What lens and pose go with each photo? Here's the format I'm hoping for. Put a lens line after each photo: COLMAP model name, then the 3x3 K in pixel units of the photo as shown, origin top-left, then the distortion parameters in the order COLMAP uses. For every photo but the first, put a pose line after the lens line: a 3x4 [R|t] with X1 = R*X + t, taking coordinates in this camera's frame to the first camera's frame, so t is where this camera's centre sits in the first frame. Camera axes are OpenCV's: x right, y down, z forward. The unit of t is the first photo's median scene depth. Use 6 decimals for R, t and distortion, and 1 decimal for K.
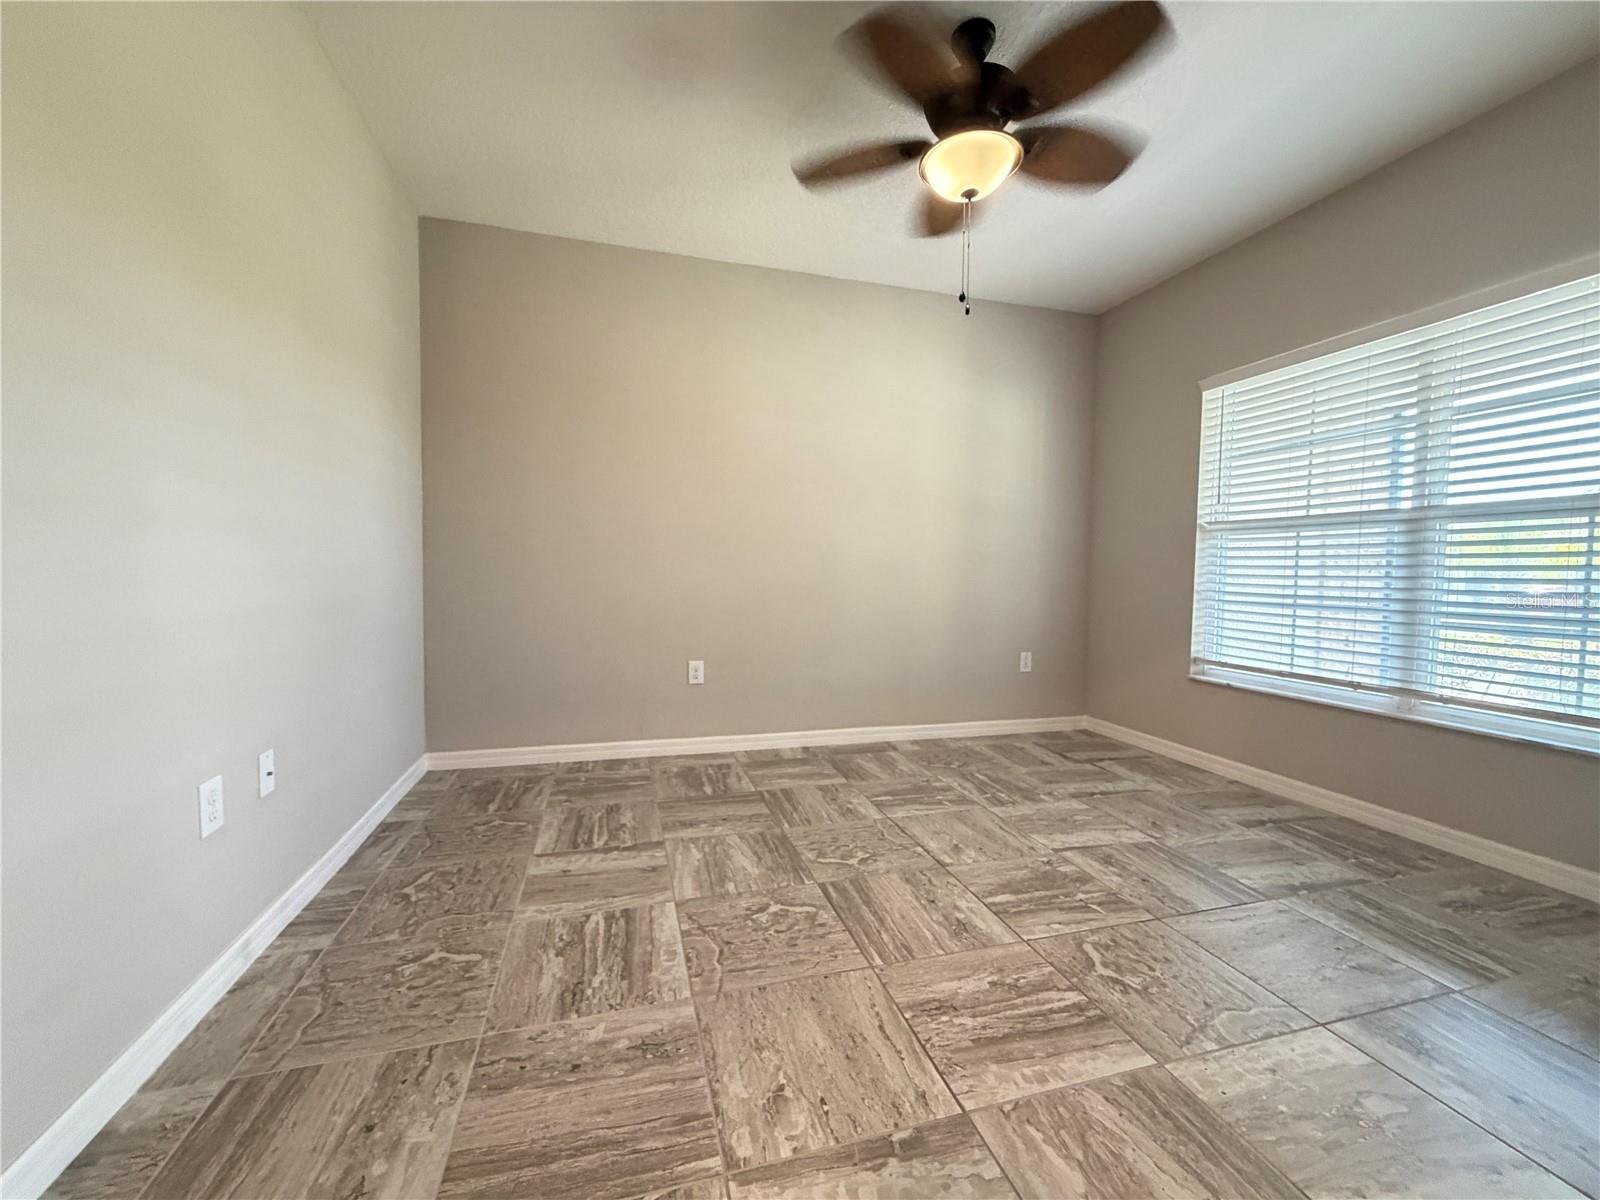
lens RADIAL K [[637.8, 0, 797.5], [0, 637.8, 598.4], [0, 0, 1]] dist [0.000759, 0.000333]
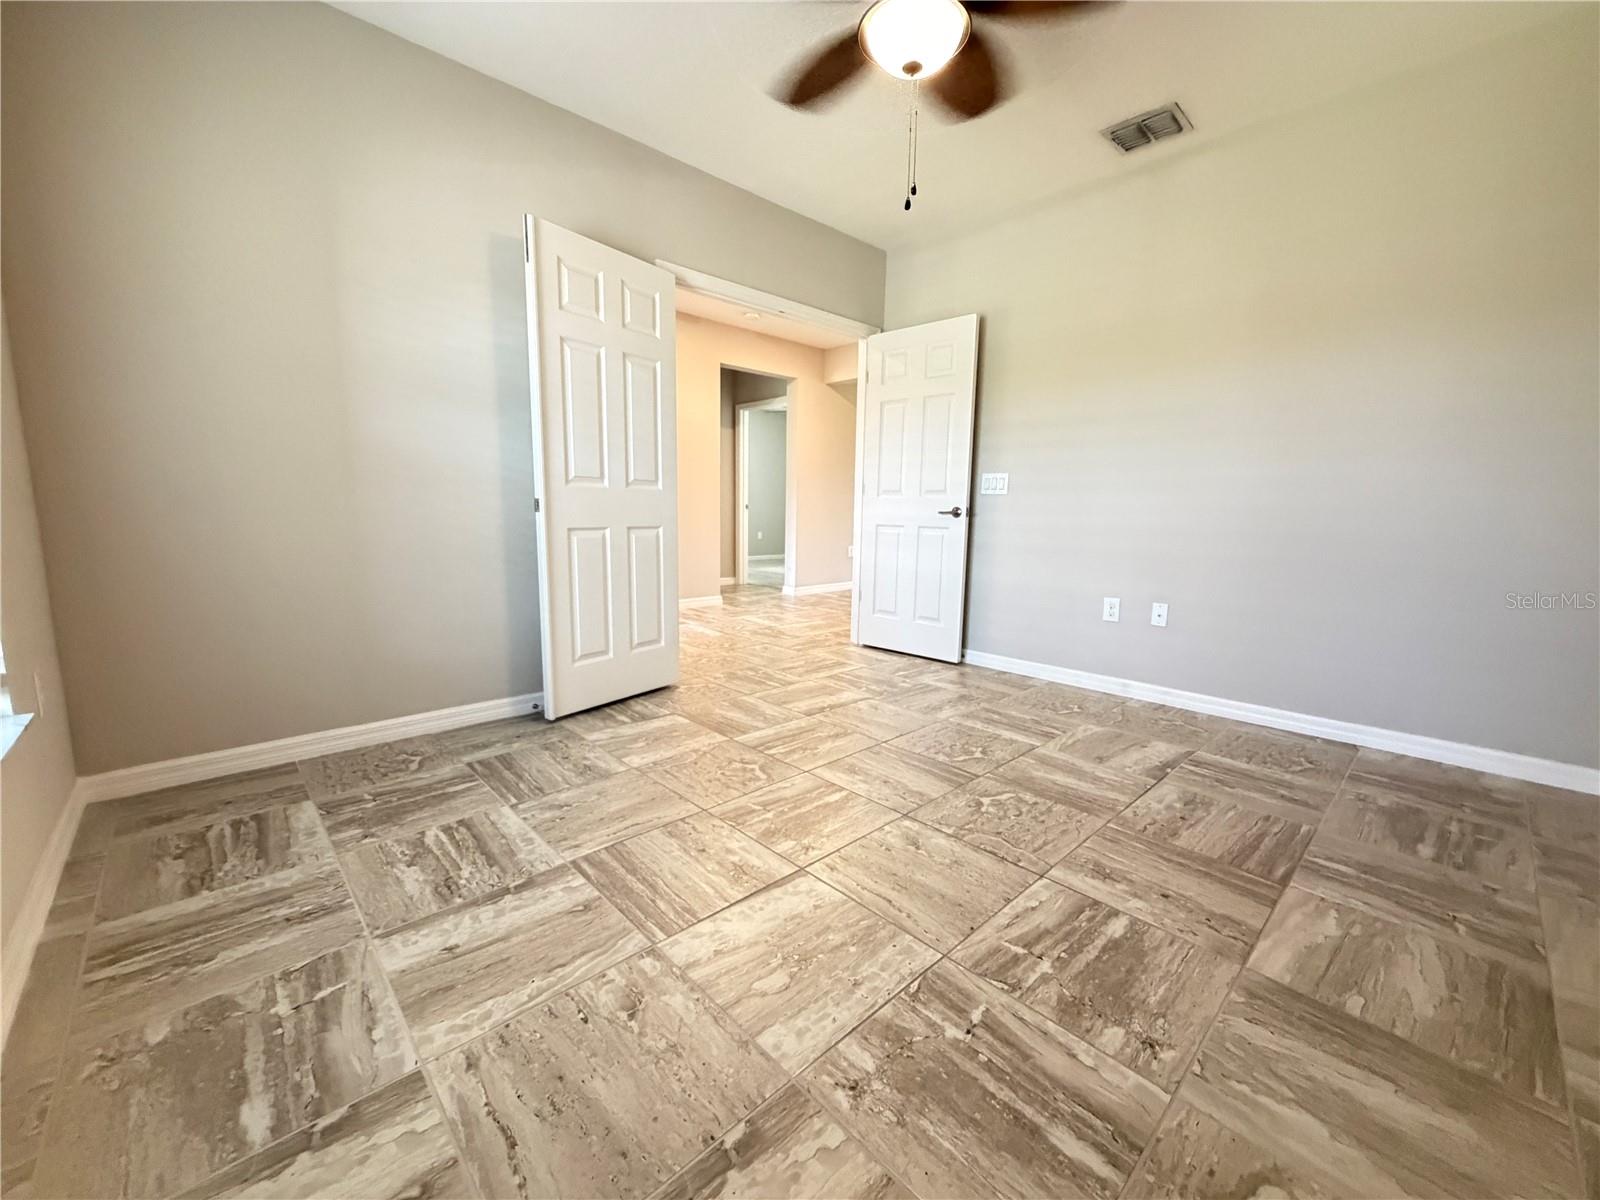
lens RADIAL K [[637.8, 0, 797.5], [0, 637.8, 598.4], [0, 0, 1]] dist [0.000759, 0.000333]
pose [[-0.888518, 0.038220, -0.457248, 0.759414], [-0.046892, 0.983744, 0.173349, -0.041528], [0.456440, 0.175465, -0.872281, 1.638613]]
